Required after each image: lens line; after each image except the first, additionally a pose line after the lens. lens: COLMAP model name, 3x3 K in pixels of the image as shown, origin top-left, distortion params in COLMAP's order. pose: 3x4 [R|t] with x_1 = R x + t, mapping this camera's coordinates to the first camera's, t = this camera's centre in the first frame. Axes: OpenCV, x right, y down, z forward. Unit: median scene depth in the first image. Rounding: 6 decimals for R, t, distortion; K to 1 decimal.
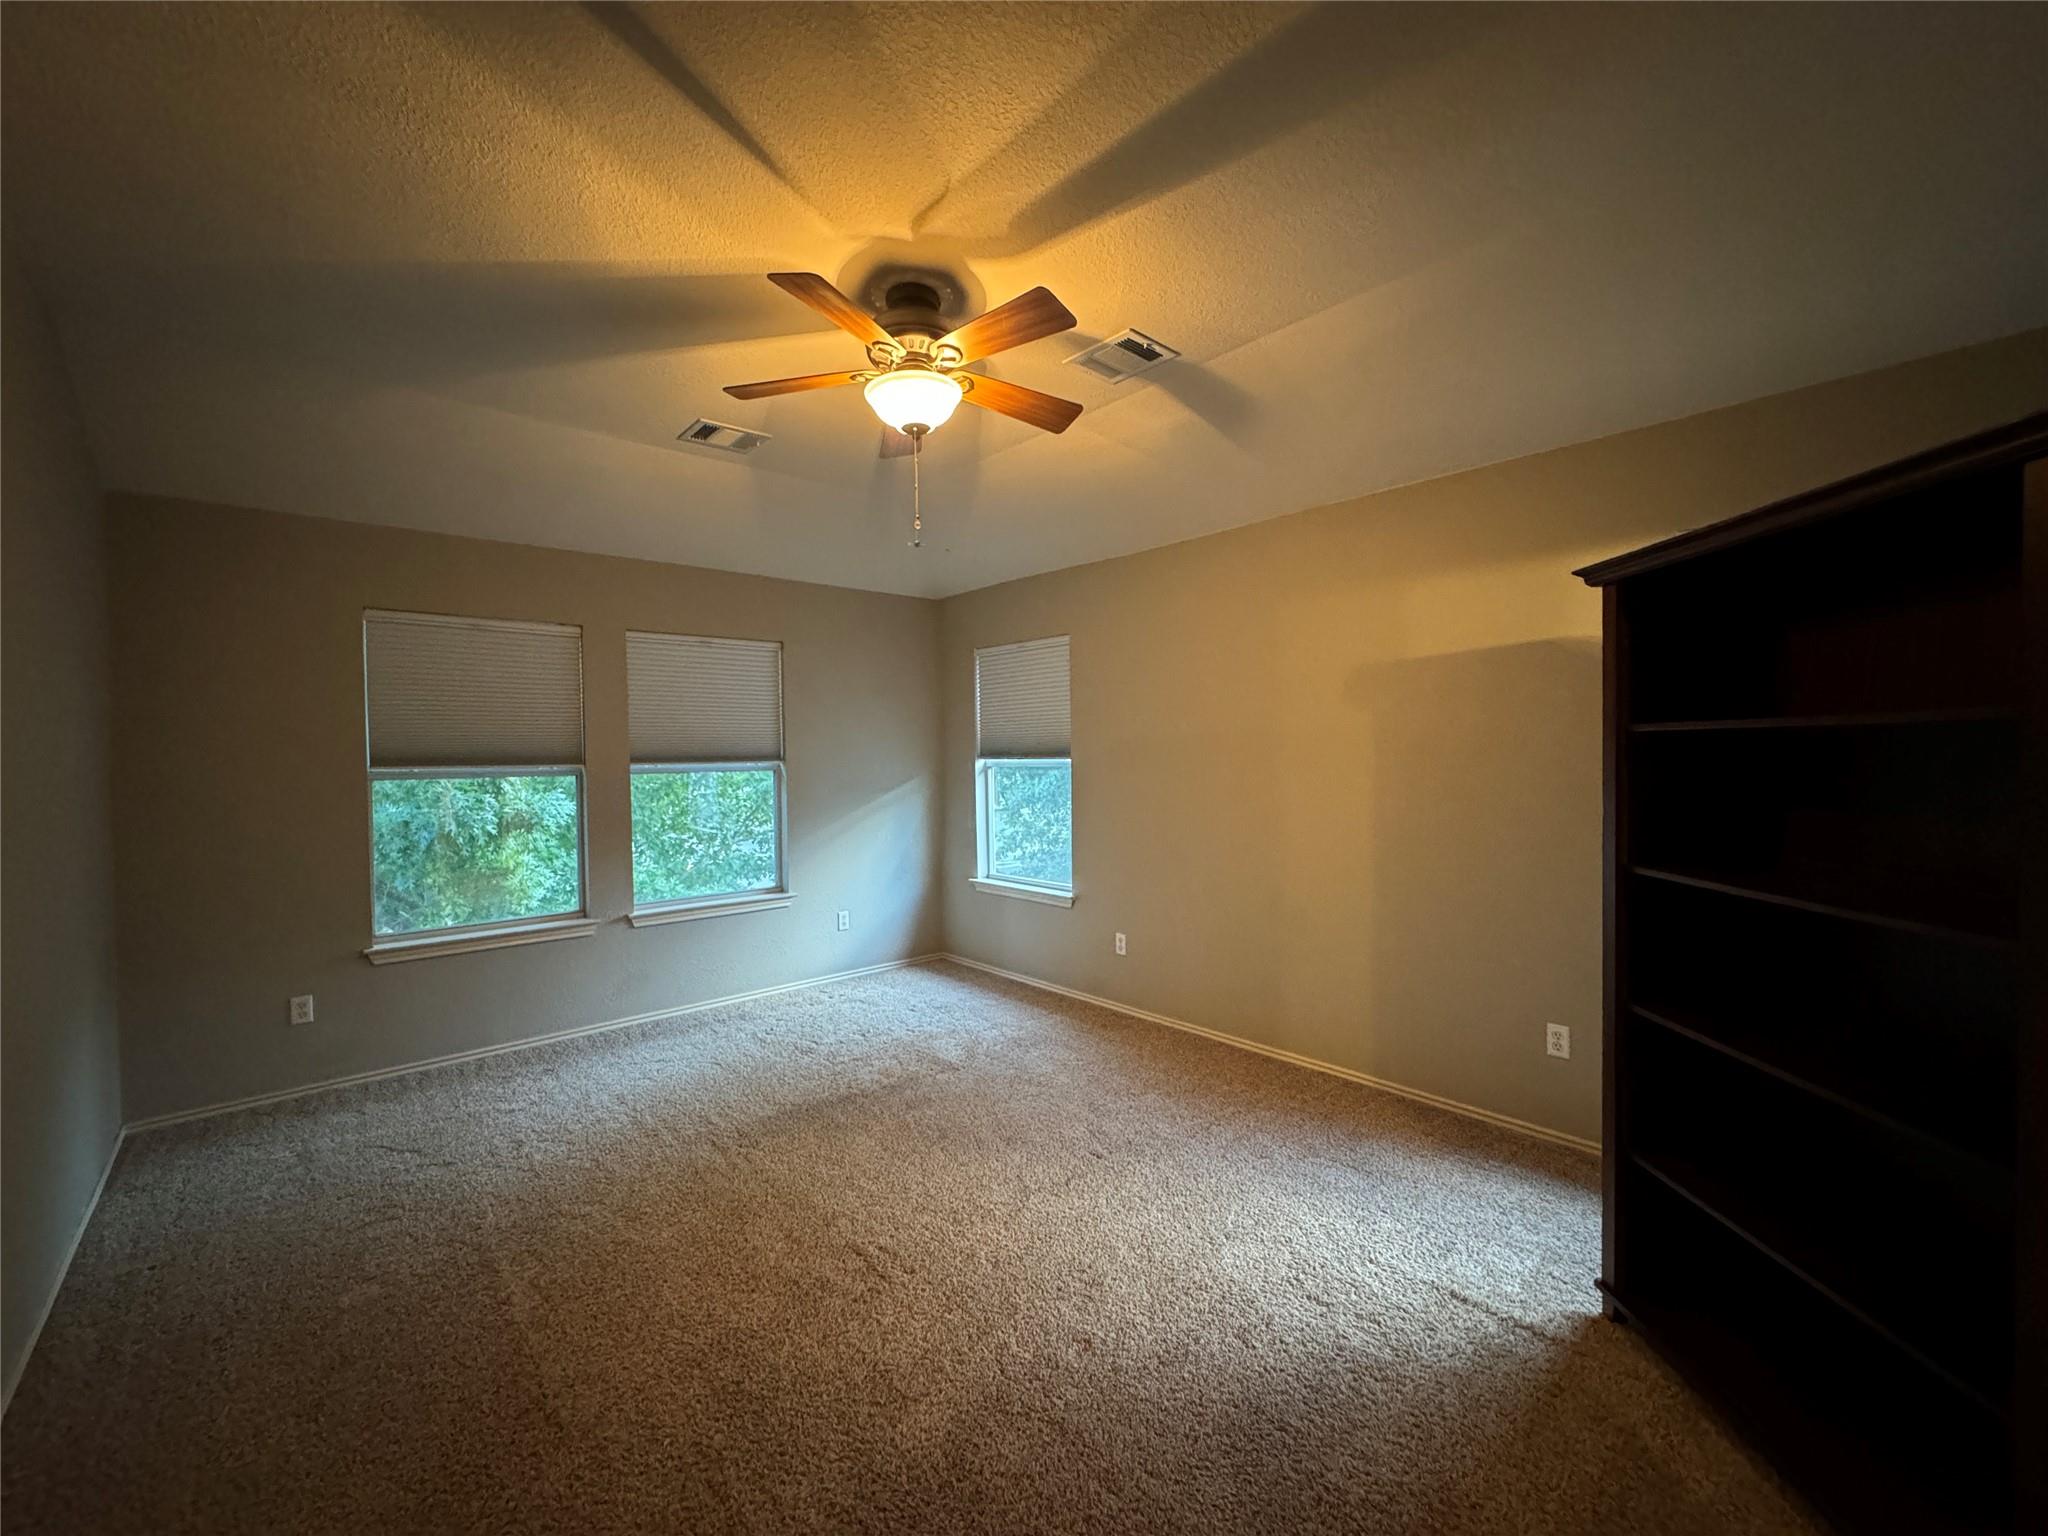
lens RADIAL K [[817.0, 0, 1024.0], [0, 817.0, 768.0], [0, 0, 1]] dist [0.000252, -0.000018]
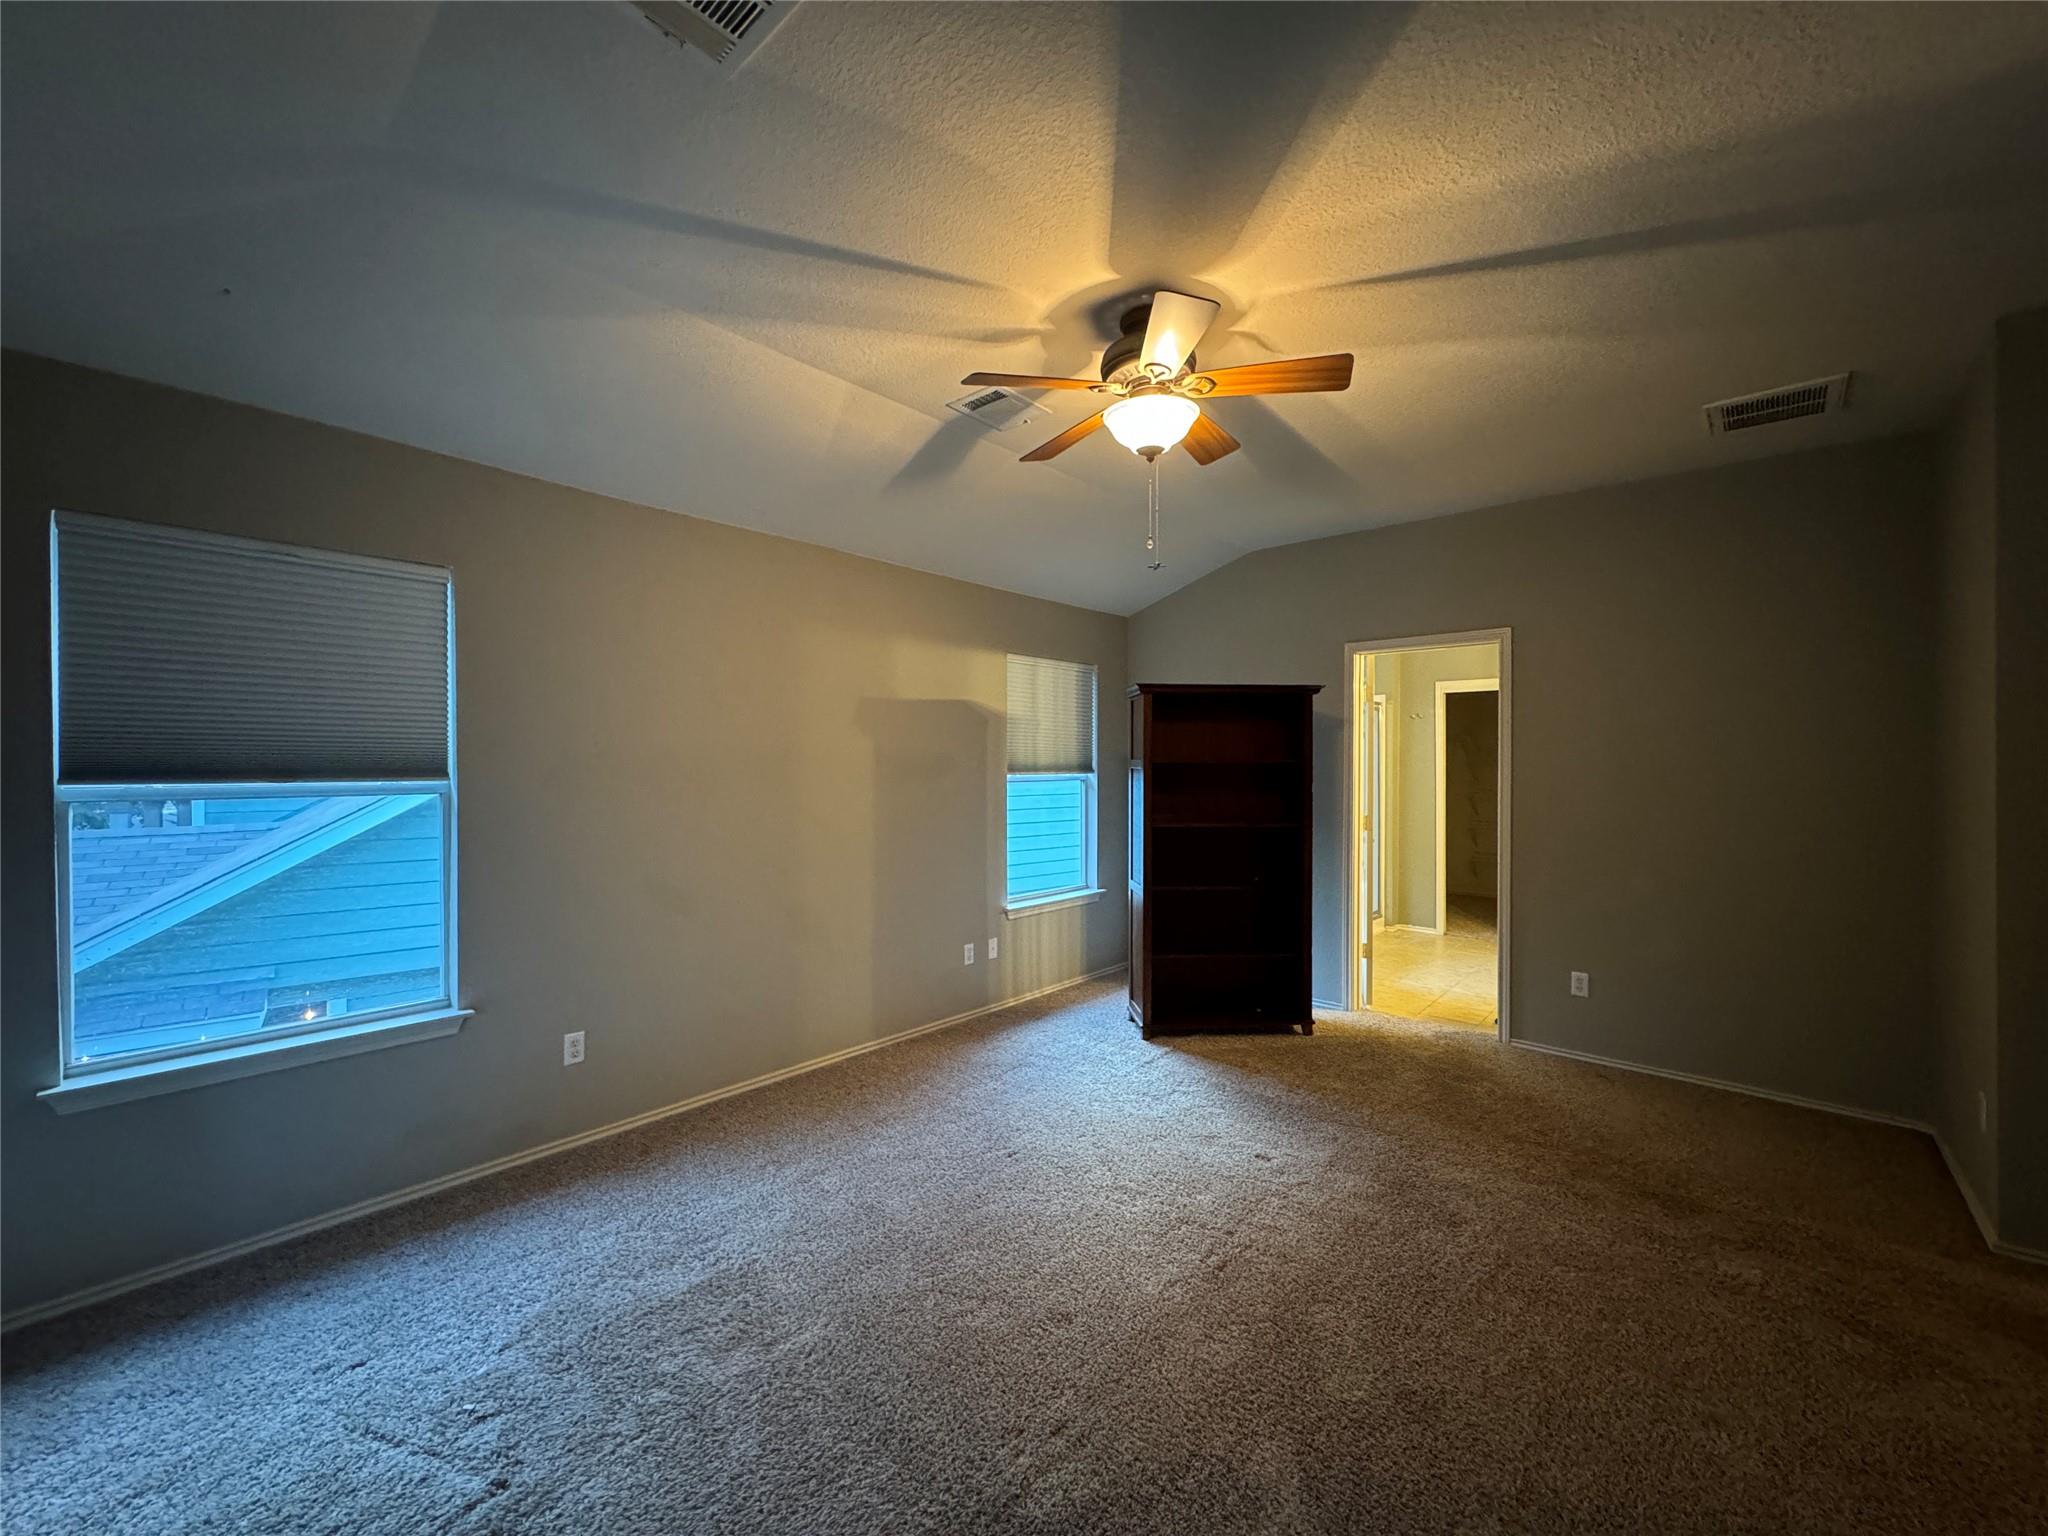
lens RADIAL K [[817.0, 0, 1024.0], [0, 817.0, 768.0], [0, 0, 1]] dist [0.000252, -0.000018]
pose [[-0.114286, 0.009315, 0.993404, -0.807783], [0.017788, 0.999815, -0.007329, -0.011484], [-0.993289, 0.016833, -0.114430, 0.923682]]
